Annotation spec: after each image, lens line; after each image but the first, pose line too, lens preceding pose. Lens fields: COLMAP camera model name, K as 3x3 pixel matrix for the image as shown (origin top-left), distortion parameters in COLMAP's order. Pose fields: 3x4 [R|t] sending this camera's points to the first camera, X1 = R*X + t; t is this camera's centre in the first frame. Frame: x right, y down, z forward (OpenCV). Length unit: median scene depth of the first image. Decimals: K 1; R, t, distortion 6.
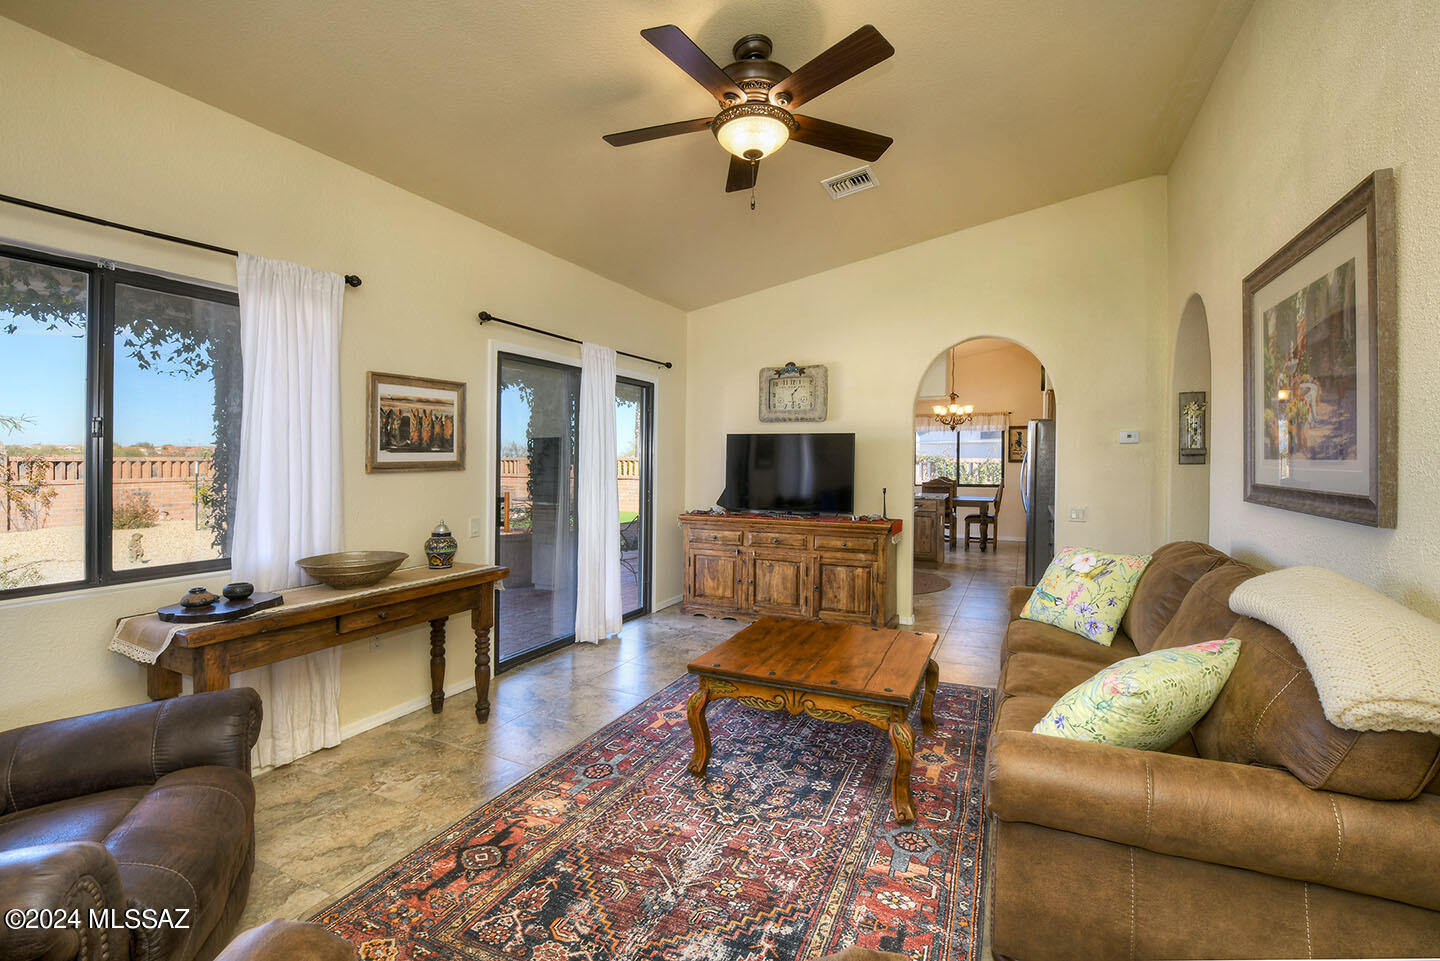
lens RADIAL K [[665.1, 0, 720.0], [0, 665.1, 480.5], [0, 0, 1]] dist [-0.000736, -0.000034]
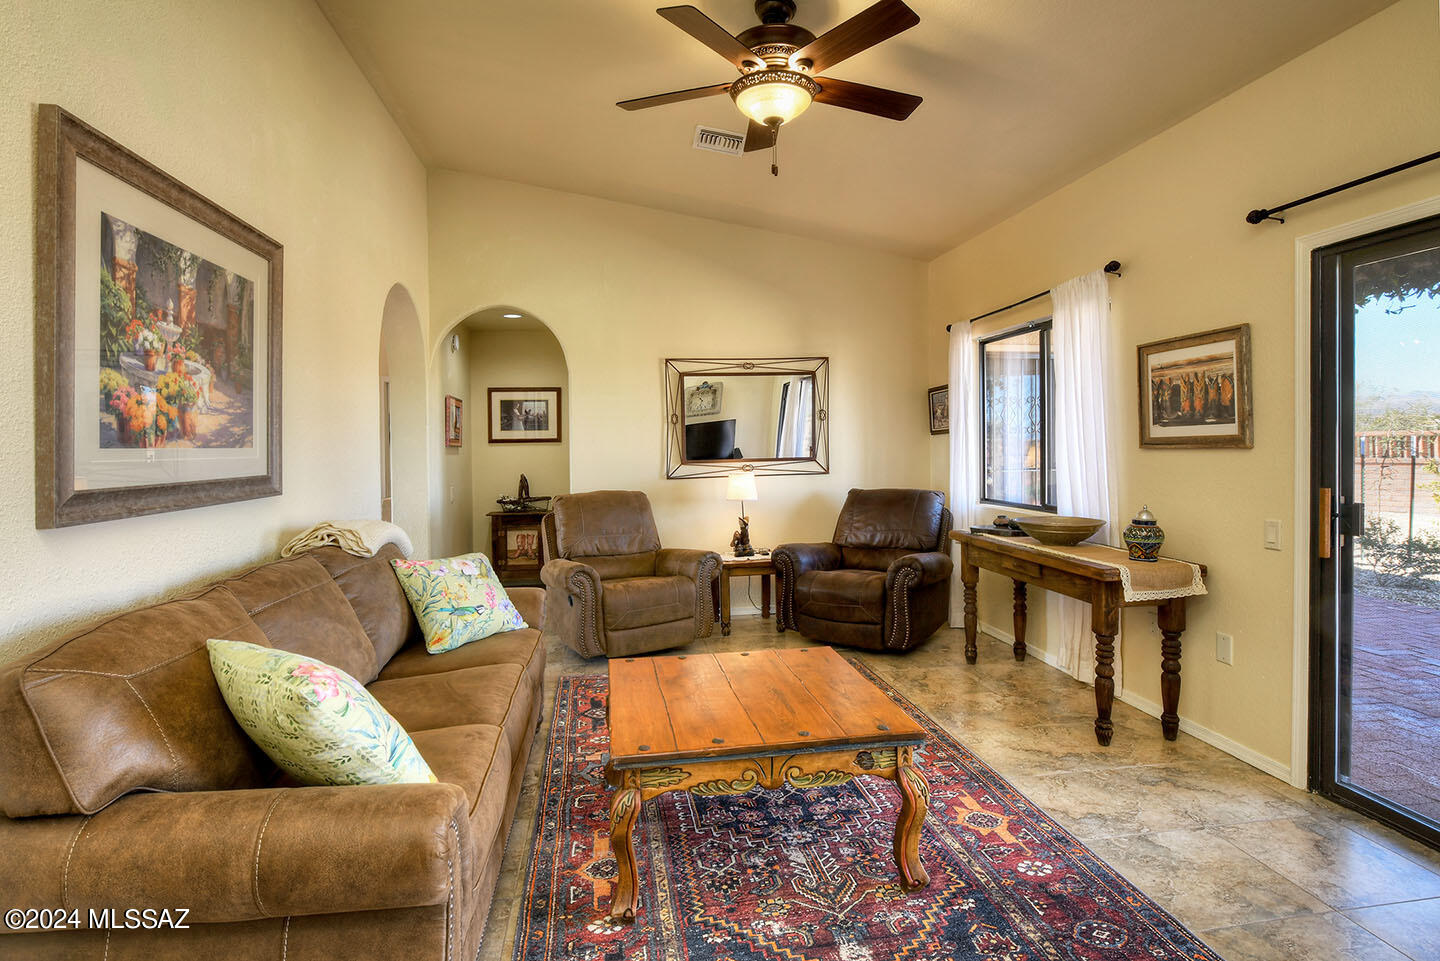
lens RADIAL K [[757.5, 0, 718.0], [0, 757.5, 428.3], [0, 0, 1]] dist [0.002128, 0.000272]
pose [[-0.839969, 0.000935, -0.542633, 0.634397], [-0.001501, 0.999991, 0.004046, -0.047105], [0.542632, 0.004213, -0.839960, 1.679496]]
